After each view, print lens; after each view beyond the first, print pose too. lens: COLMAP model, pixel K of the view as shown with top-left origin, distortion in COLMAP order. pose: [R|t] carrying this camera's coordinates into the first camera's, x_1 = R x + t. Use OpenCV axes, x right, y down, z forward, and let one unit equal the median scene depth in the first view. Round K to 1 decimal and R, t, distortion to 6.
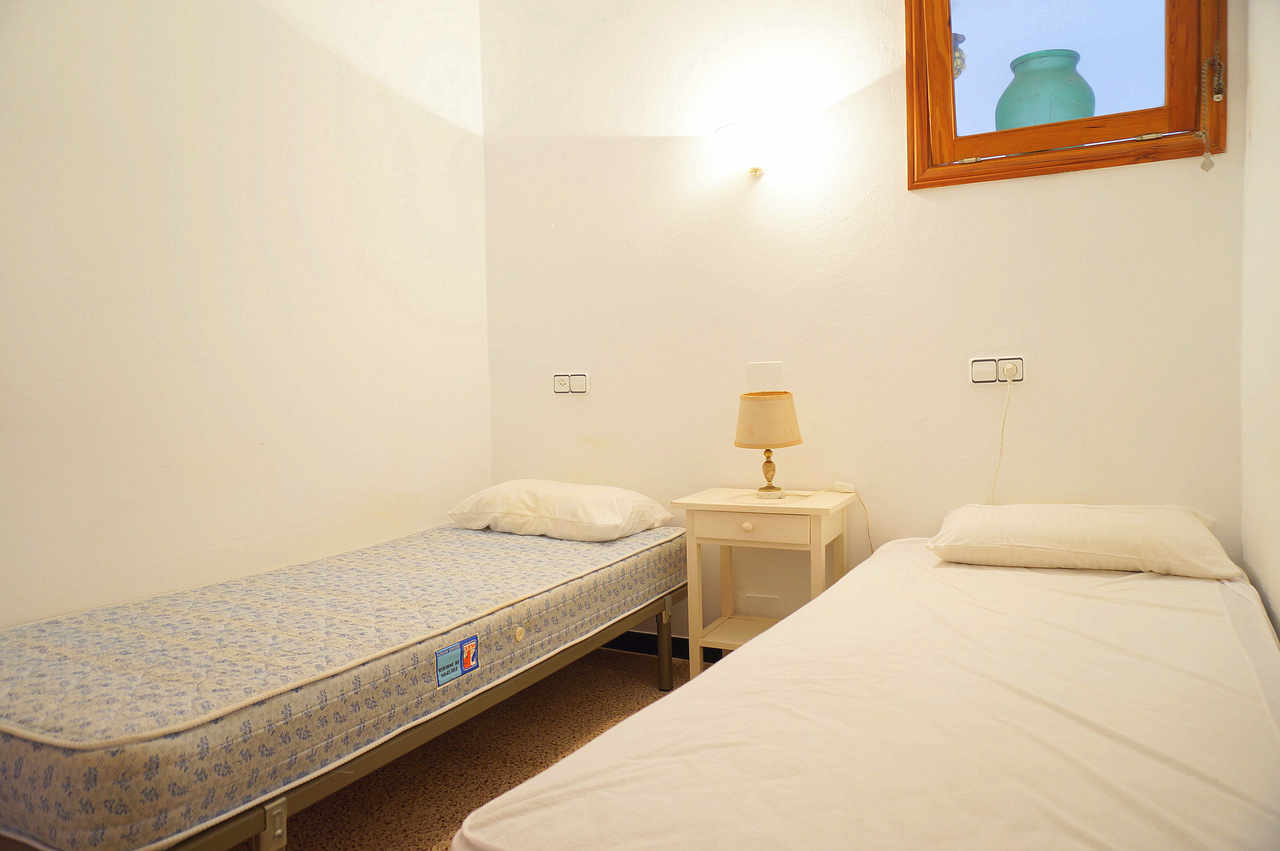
lens RADIAL K [[897.0, 0, 640.0], [0, 897.0, 425.5], [0, 0, 1]] dist [-0.077403, 0.073823]
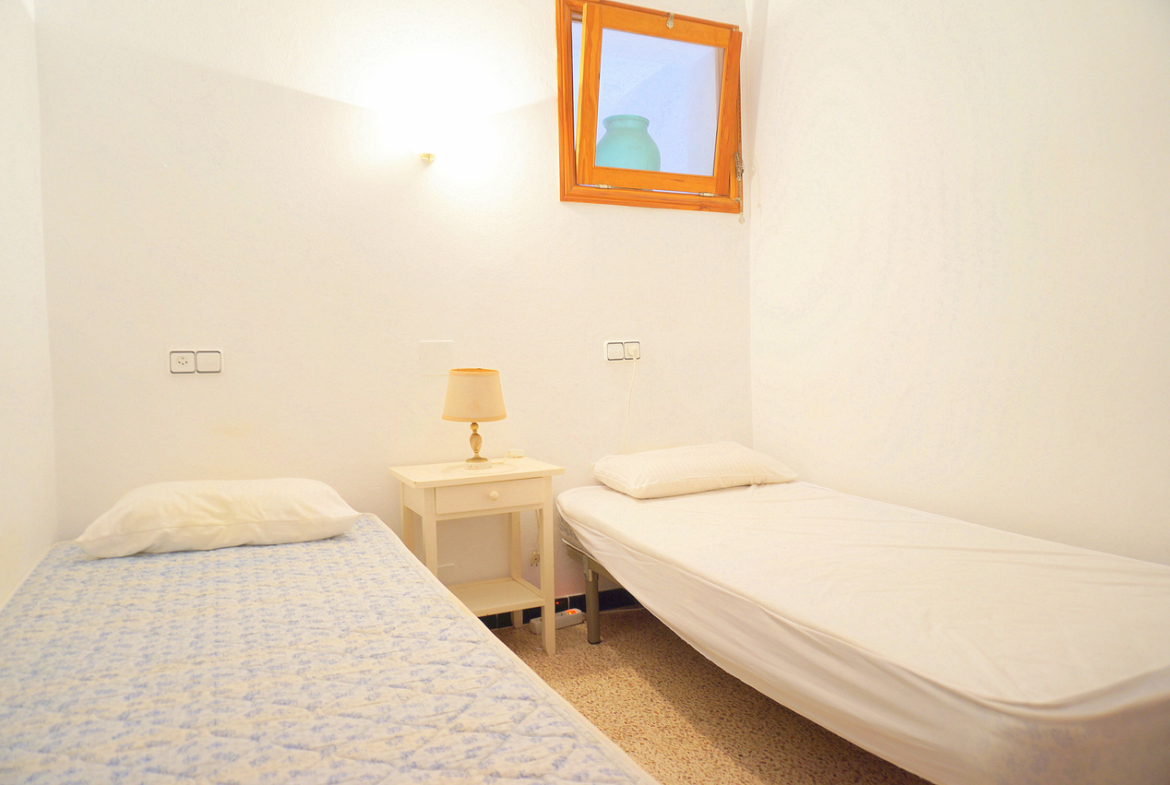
lens RADIAL K [[813.5, 0, 585.0], [0, 813.5, 392.5], [0, 0, 1]] dist [-0.055250, -0.000853]
pose [[0.572414, -0.023693, 0.819623, -0.581870], [0.047004, 0.998887, -0.003952, 0.000997], [-0.818617, 0.040788, 0.572890, 0.348031]]
